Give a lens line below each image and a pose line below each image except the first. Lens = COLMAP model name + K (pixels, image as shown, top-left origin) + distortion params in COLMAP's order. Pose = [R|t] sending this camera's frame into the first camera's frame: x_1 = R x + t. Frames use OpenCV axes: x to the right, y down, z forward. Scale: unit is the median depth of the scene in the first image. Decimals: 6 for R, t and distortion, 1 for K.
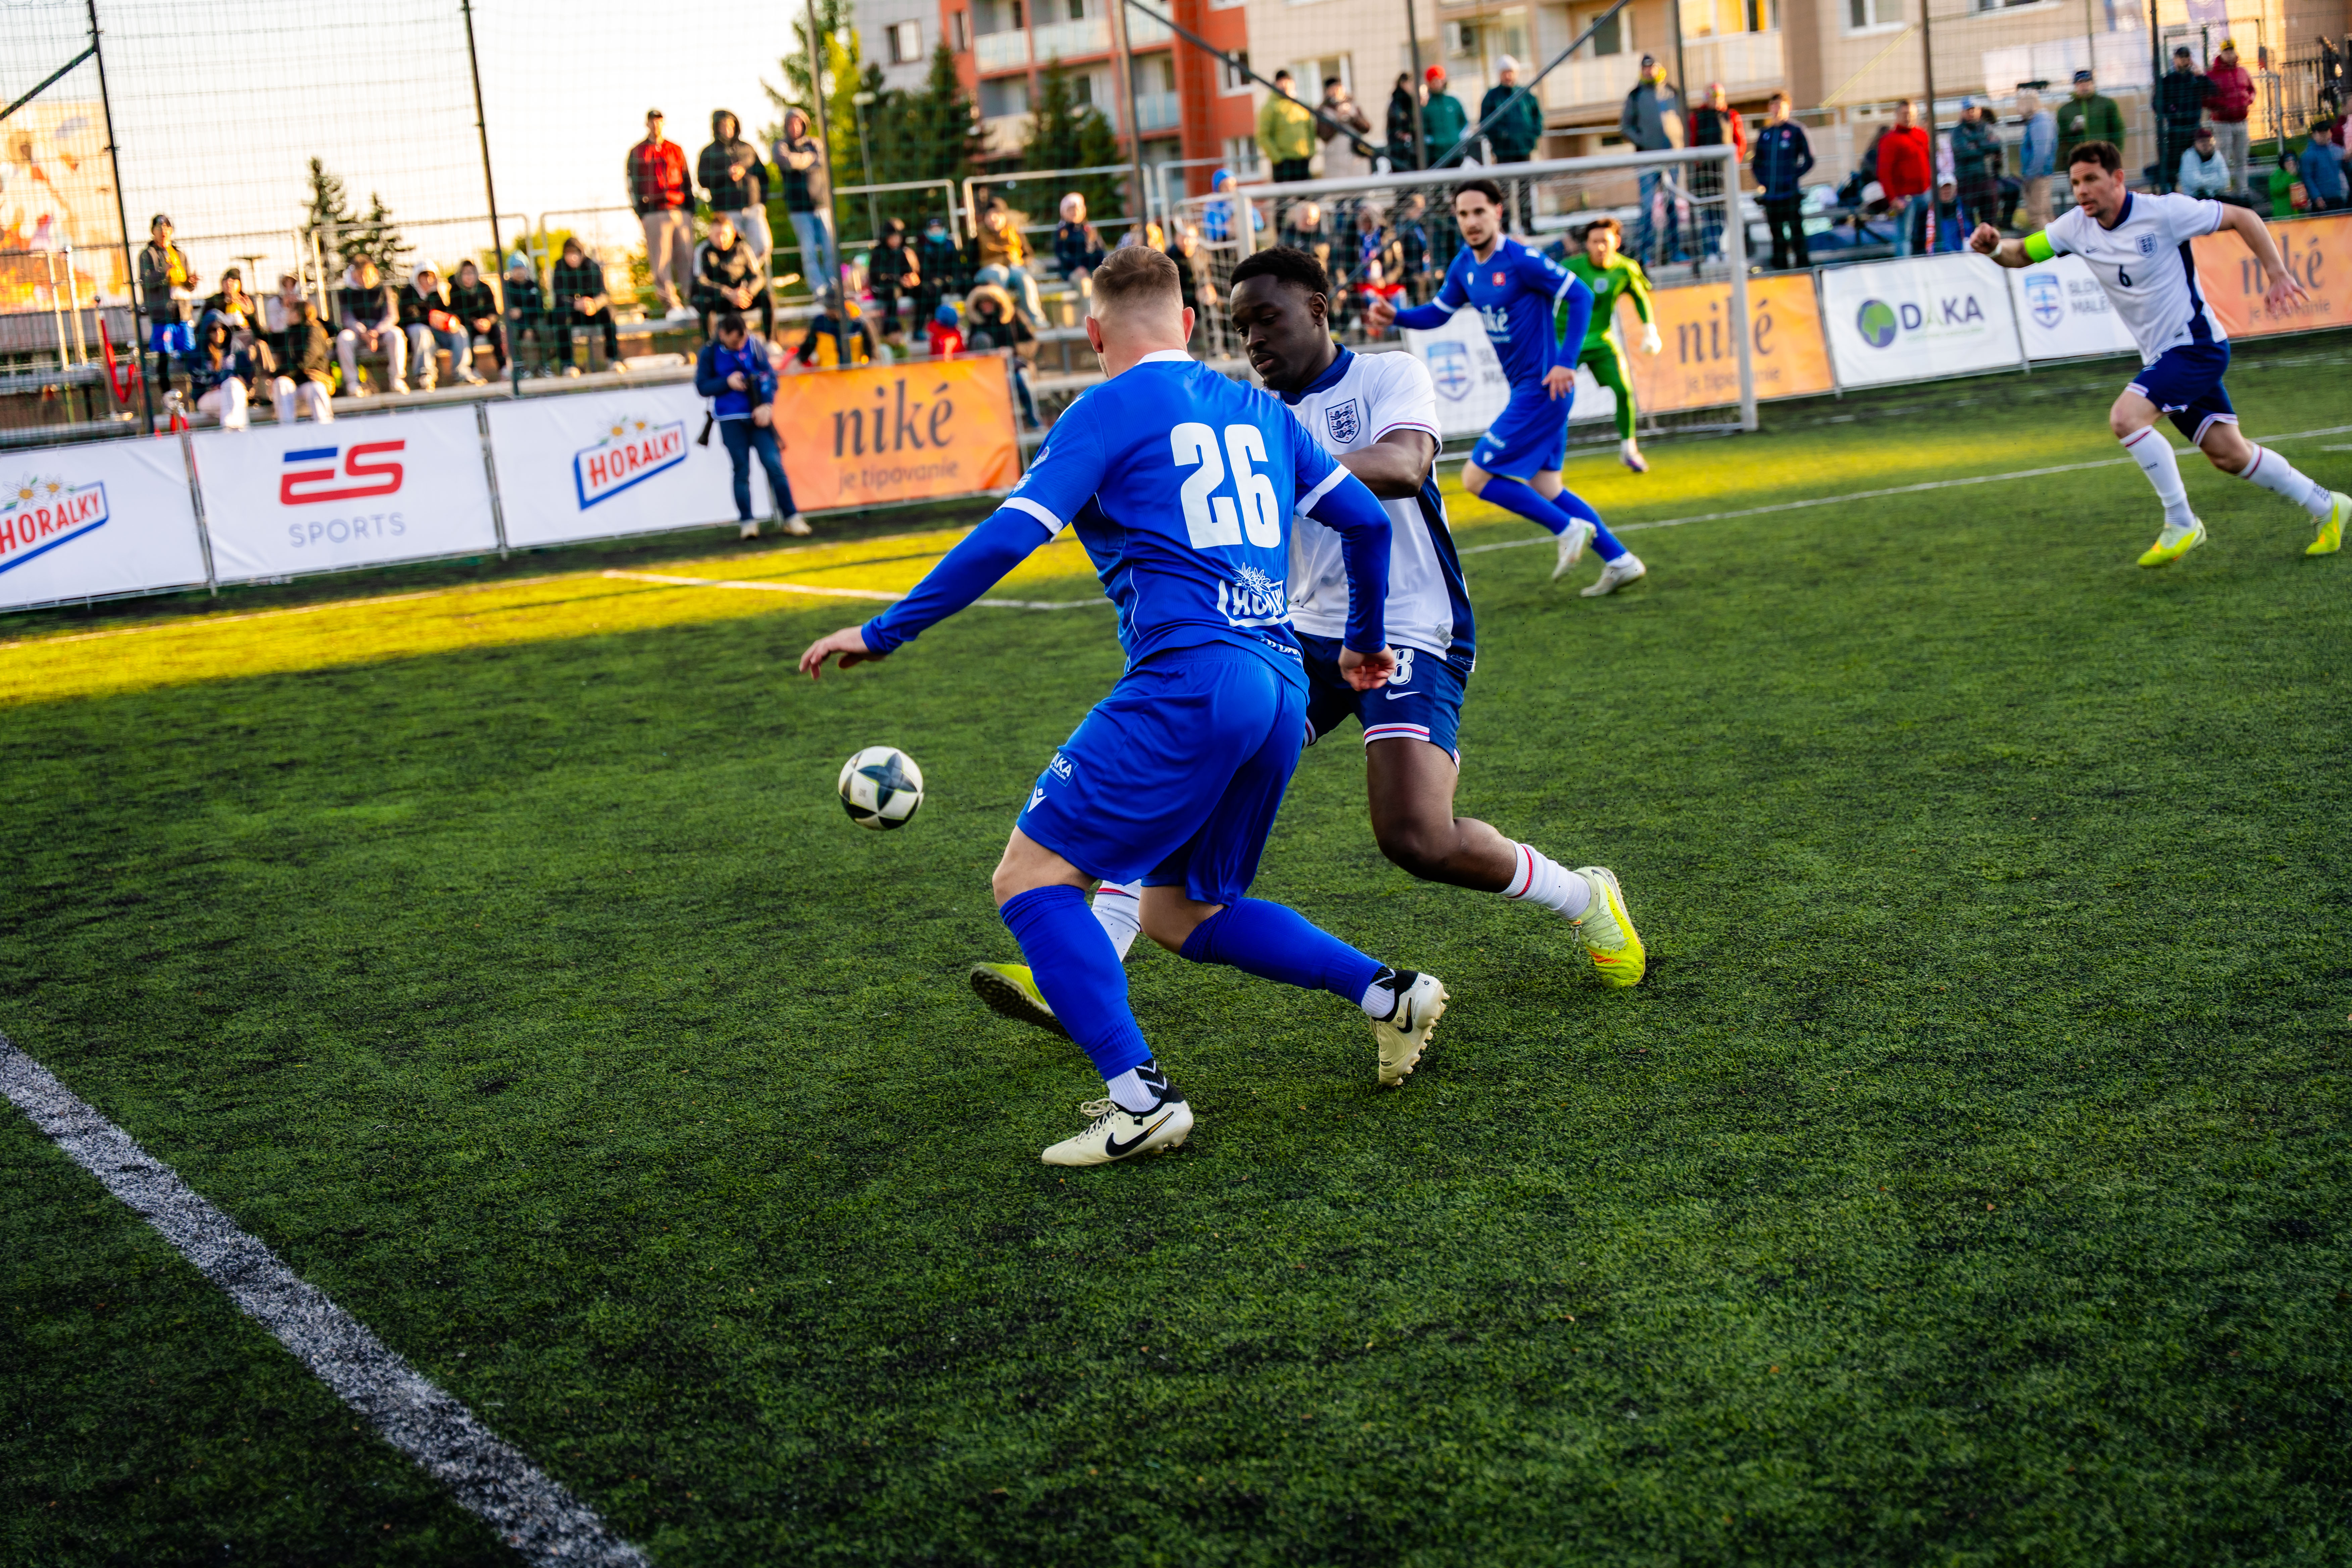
lens RADIAL K [[3579.2, 0, 1210.9], [0, 3579.2, 782.7], [0, 0, 1]] dist [0.030511, 0.069566]
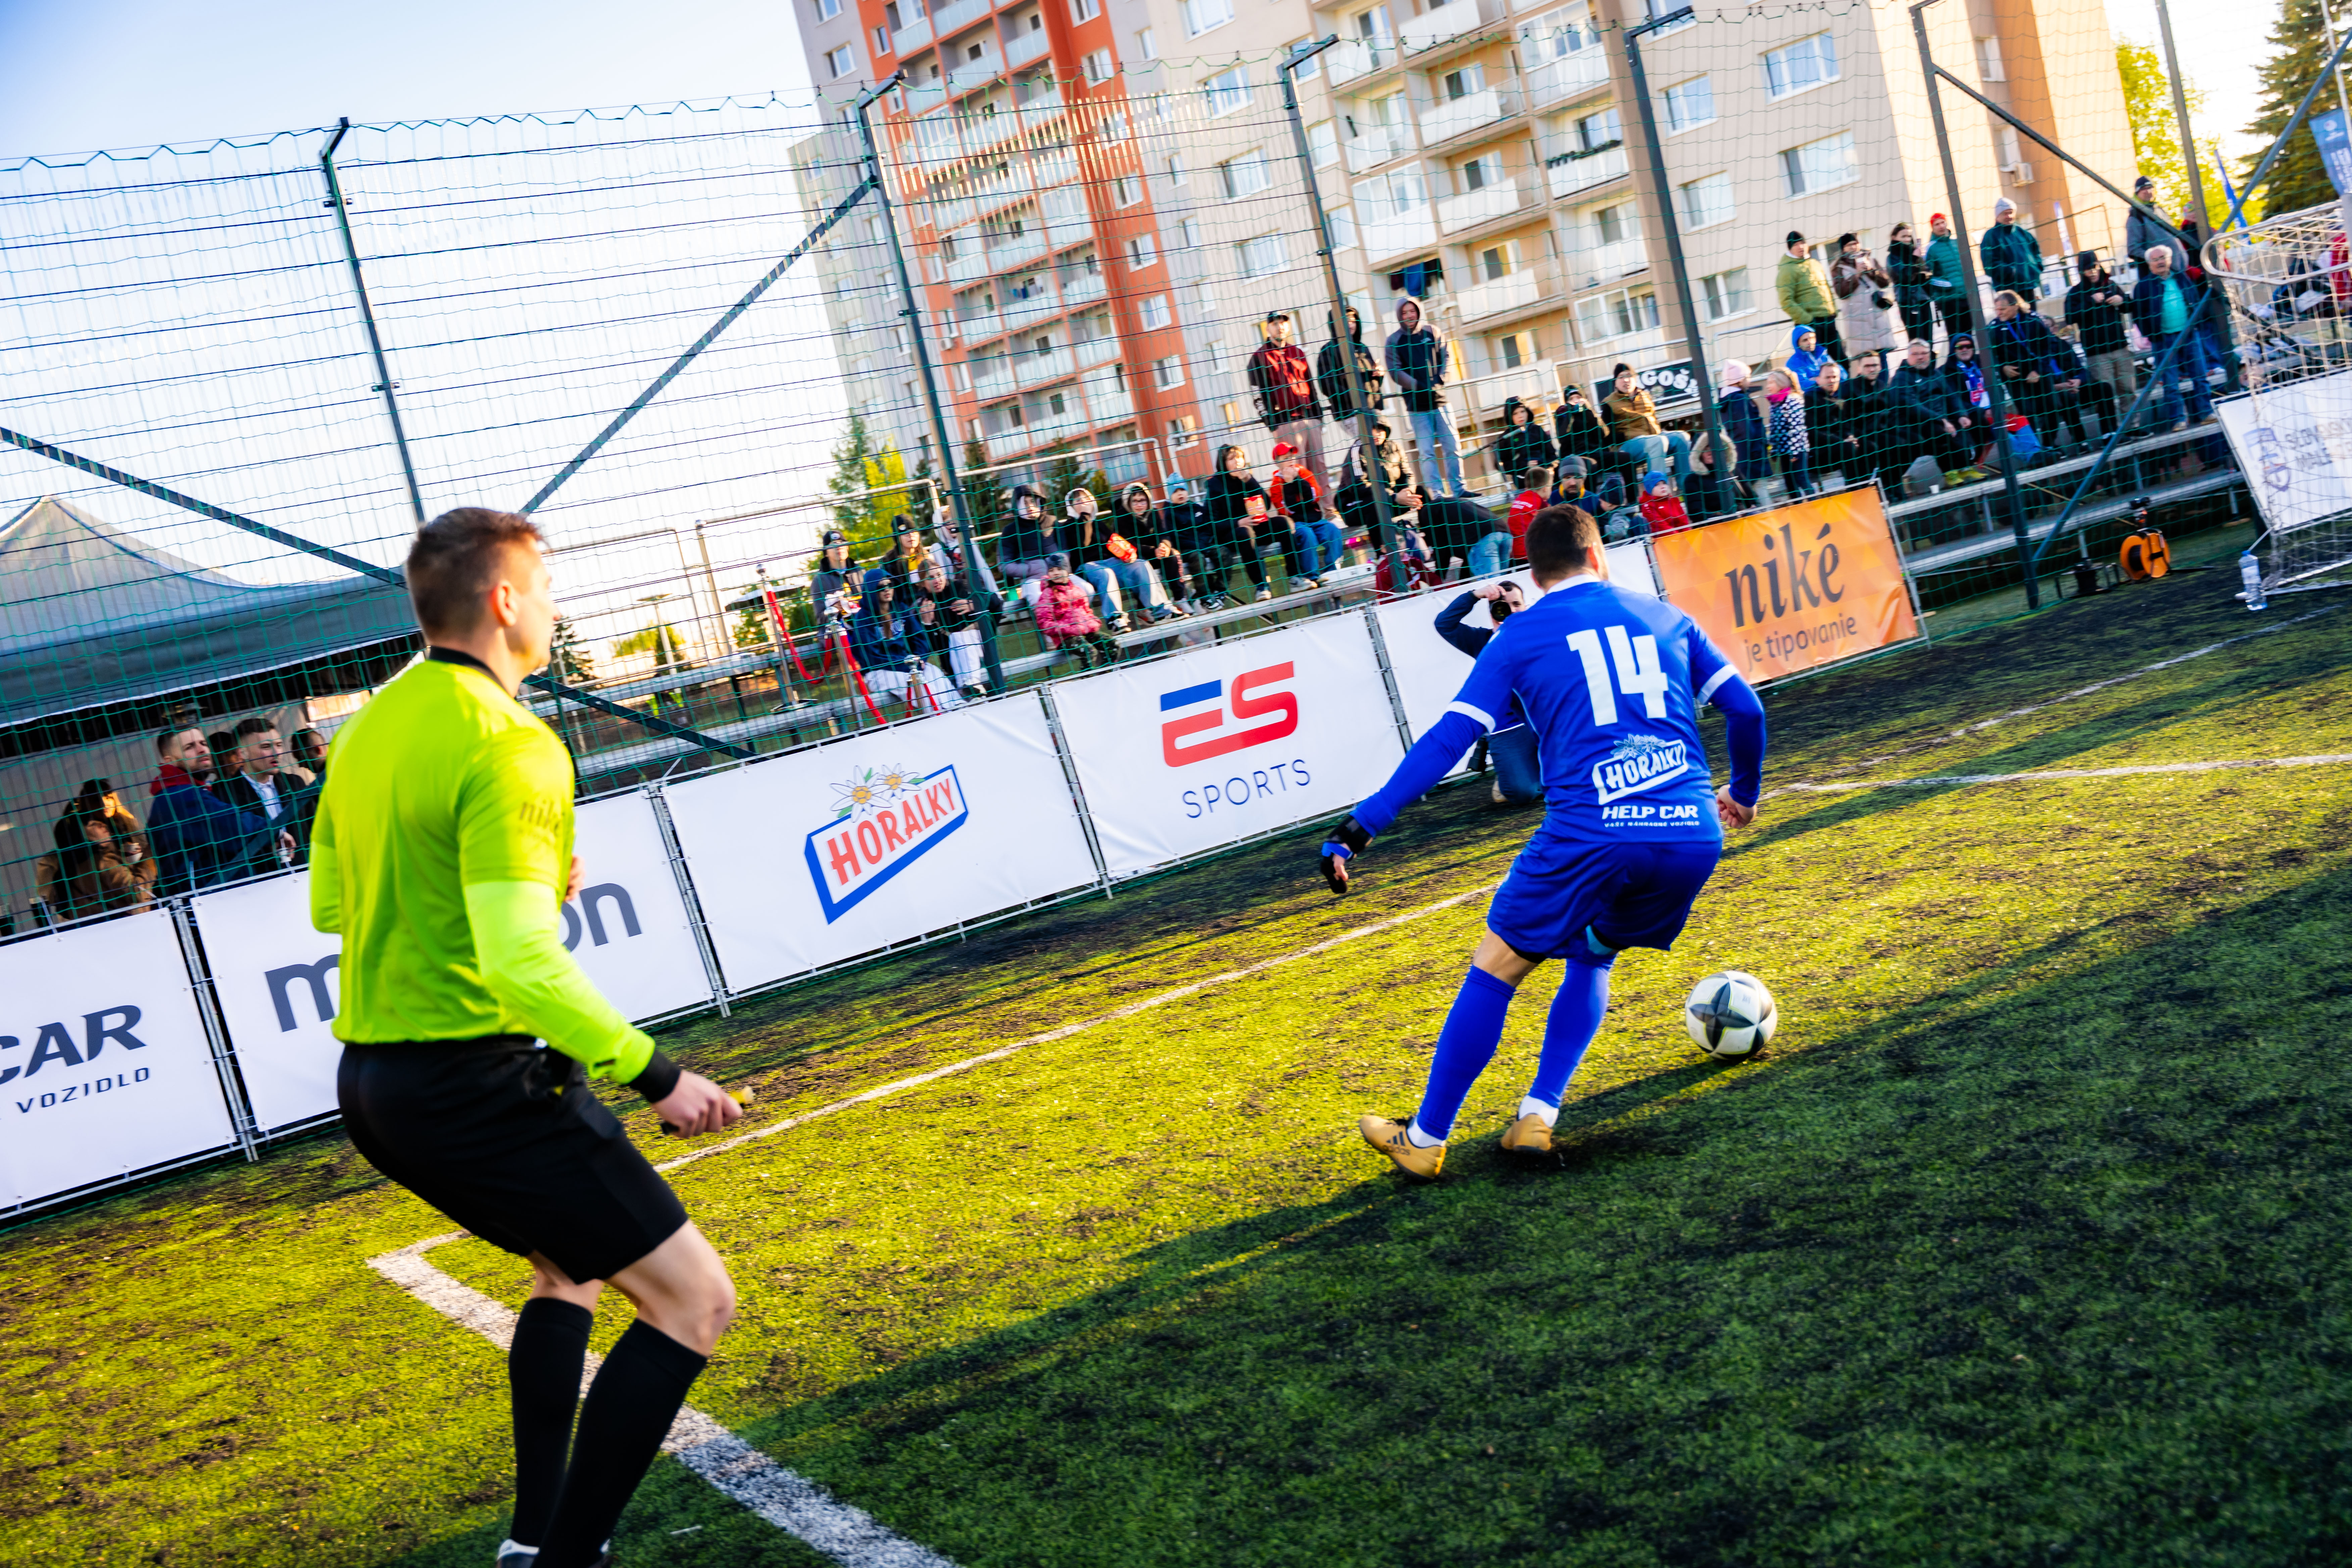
lens RADIAL K [[2278.9, 0, 1176.0], [0, 2278.9, 784.0], [0, 0, 1]] dist [-0.003008, -0.003548]
pose [[0.989491, -0.133677, 0.055118, -0.606115], [0.136859, 0.988852, -0.058667, -0.097658], [-0.046661, 0.065594, 0.996755, 1.128668]]
